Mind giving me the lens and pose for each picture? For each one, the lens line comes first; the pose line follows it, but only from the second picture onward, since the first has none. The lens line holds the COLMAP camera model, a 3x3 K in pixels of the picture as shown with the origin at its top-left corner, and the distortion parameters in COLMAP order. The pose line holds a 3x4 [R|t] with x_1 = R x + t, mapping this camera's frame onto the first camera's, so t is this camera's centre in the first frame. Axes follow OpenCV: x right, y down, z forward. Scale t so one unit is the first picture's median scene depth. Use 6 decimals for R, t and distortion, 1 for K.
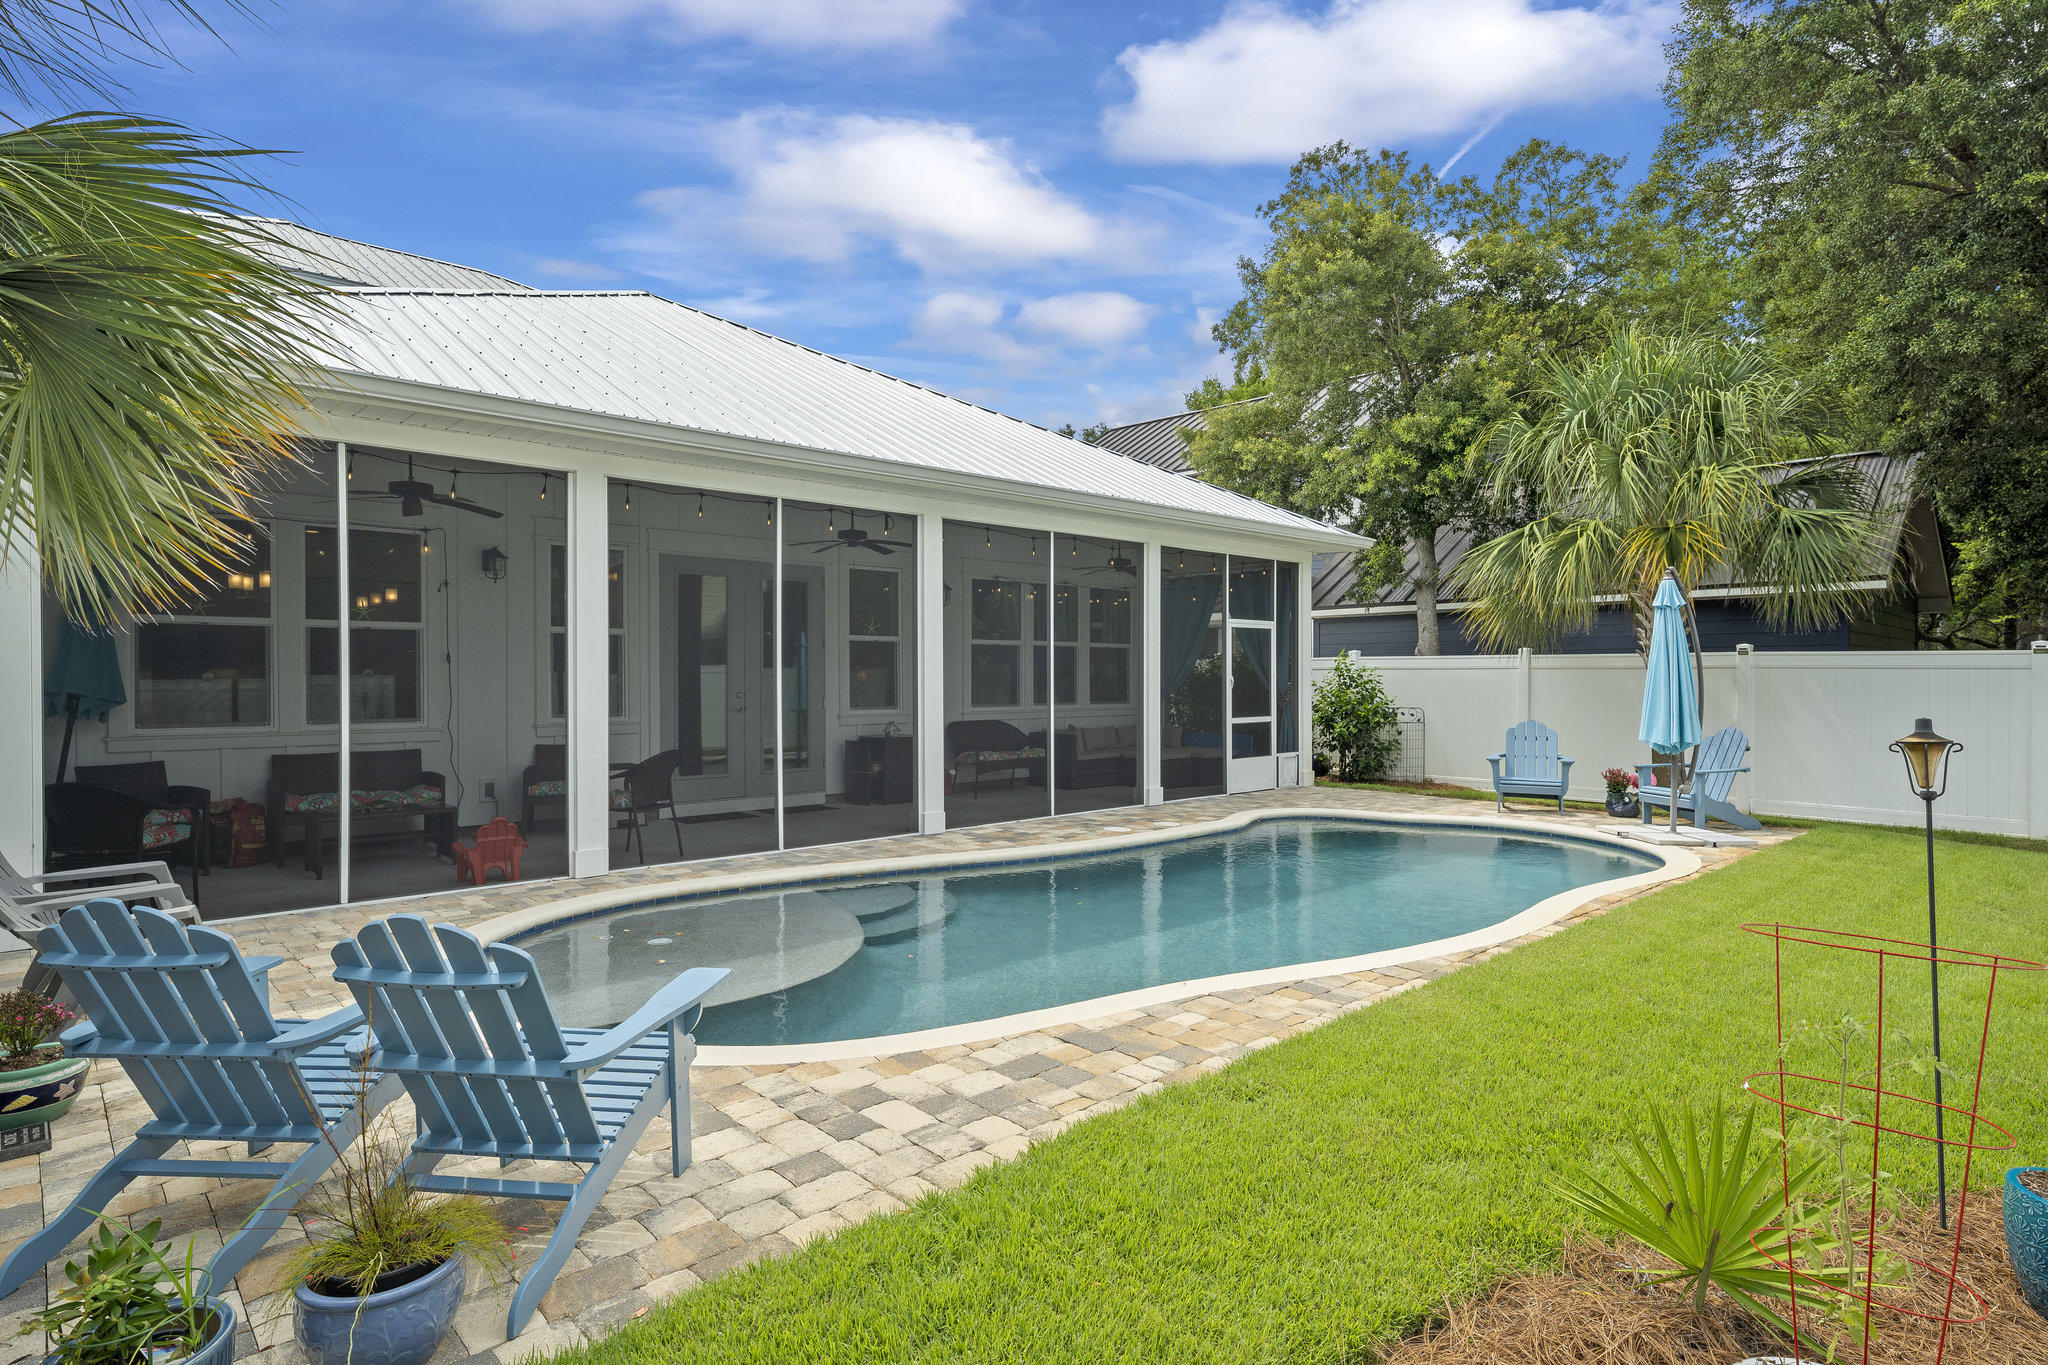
lens RADIAL K [[1080.8, 0, 1024.0], [0, 1080.8, 682.5], [0, 0, 1]] dist [0.006903, 0.003584]
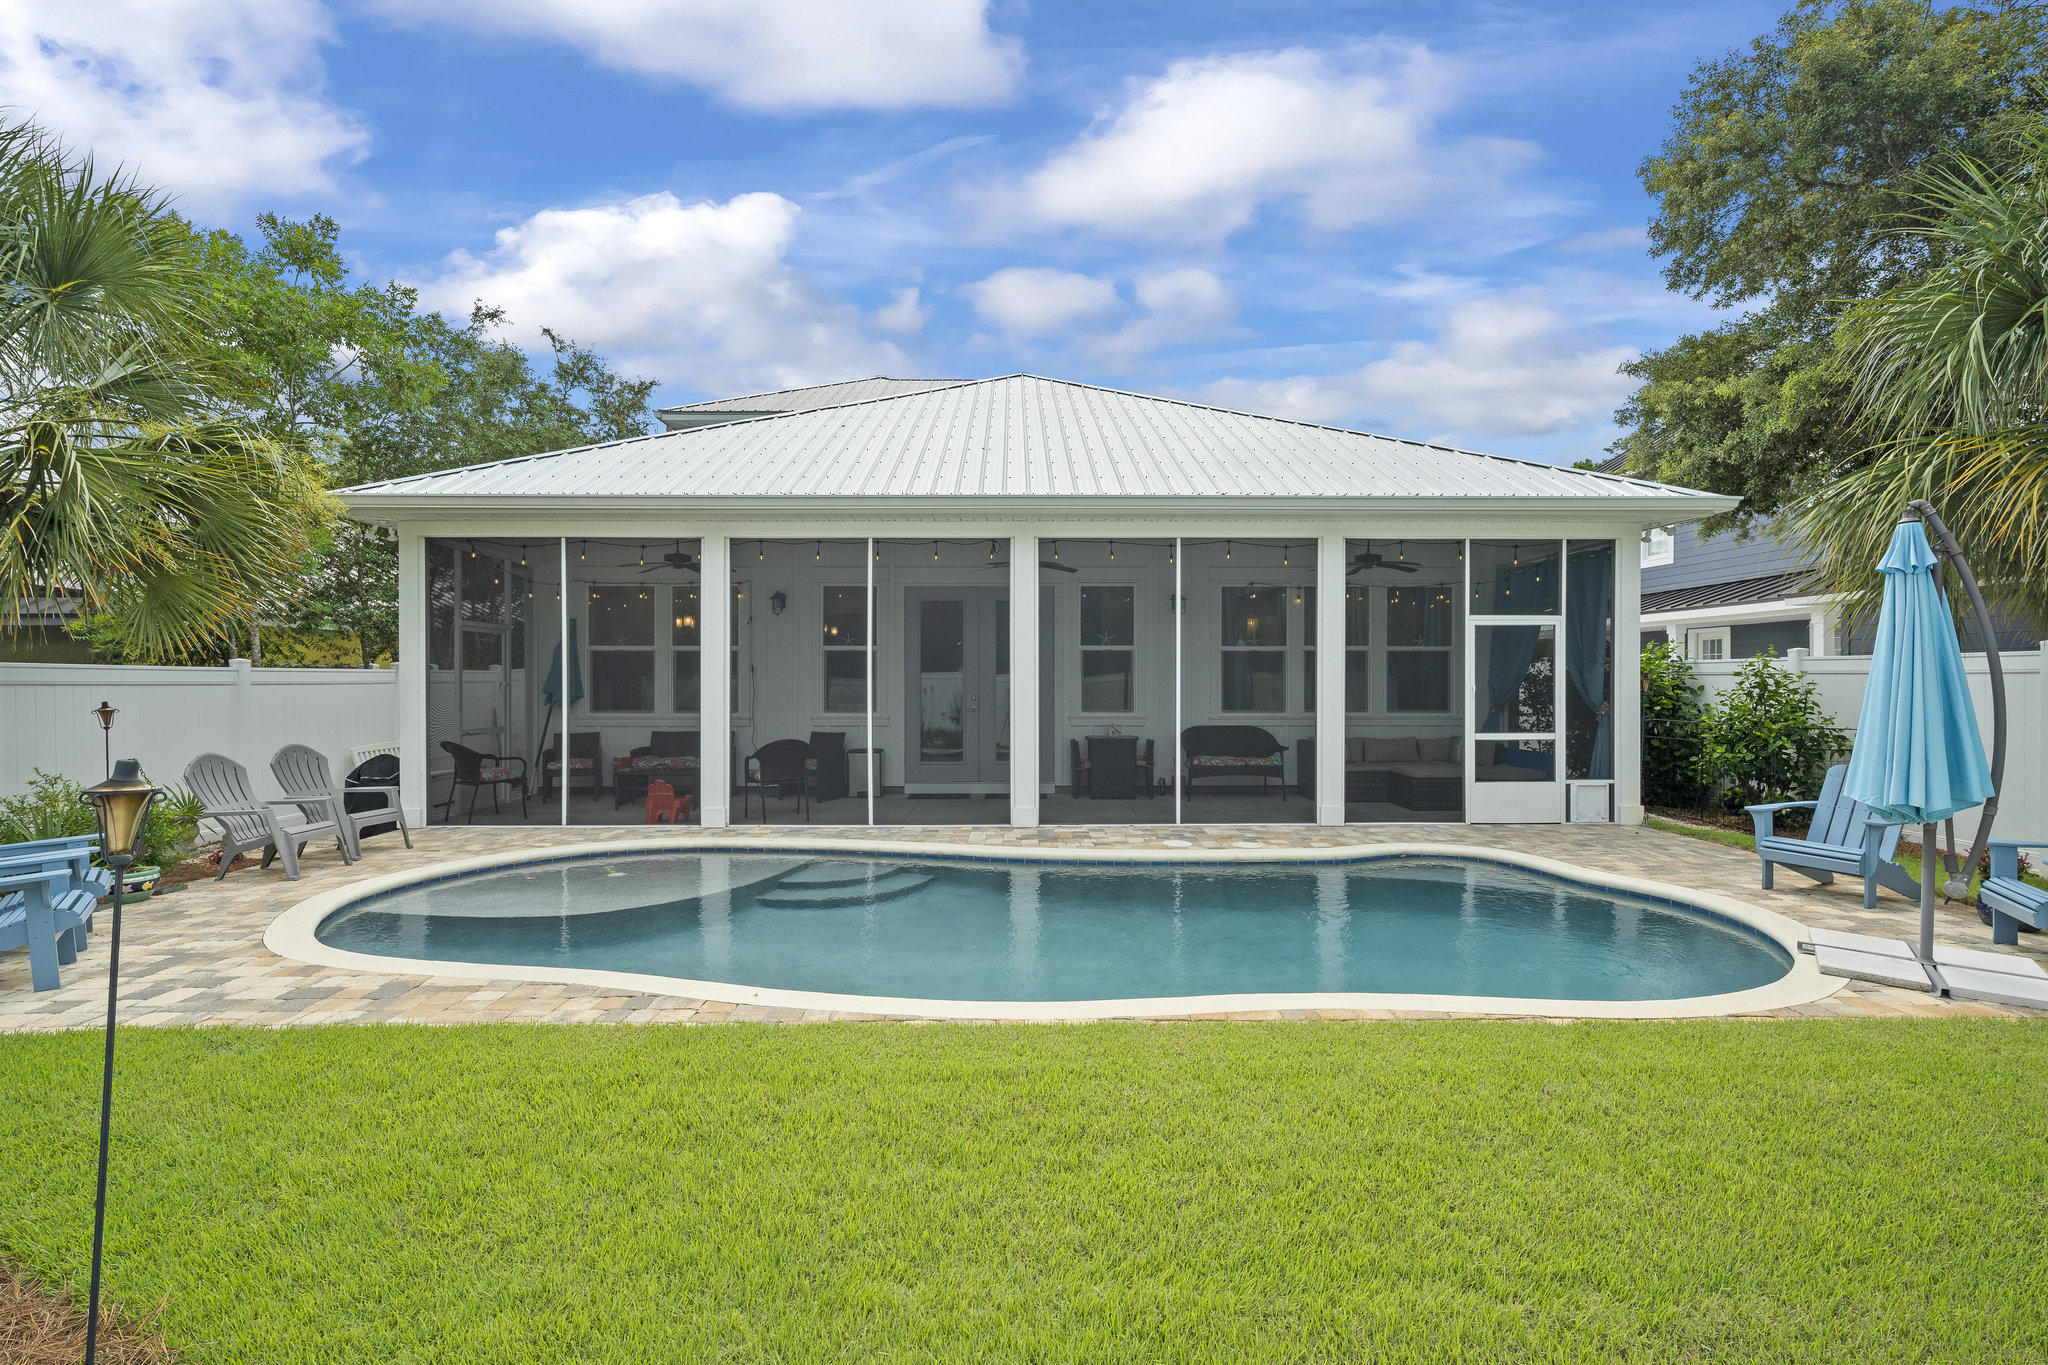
lens RADIAL K [[931.4, 0, 1026.3], [0, 931.4, 666.1], [0, 0, 1]] dist [-0.003309, 0.000994]
pose [[0.743823, -0.008833, -0.668318, 0.467109], [-0.003804, 0.999841, -0.017448, -0.005807], [0.668366, 0.015520, 0.743671, 0.251801]]
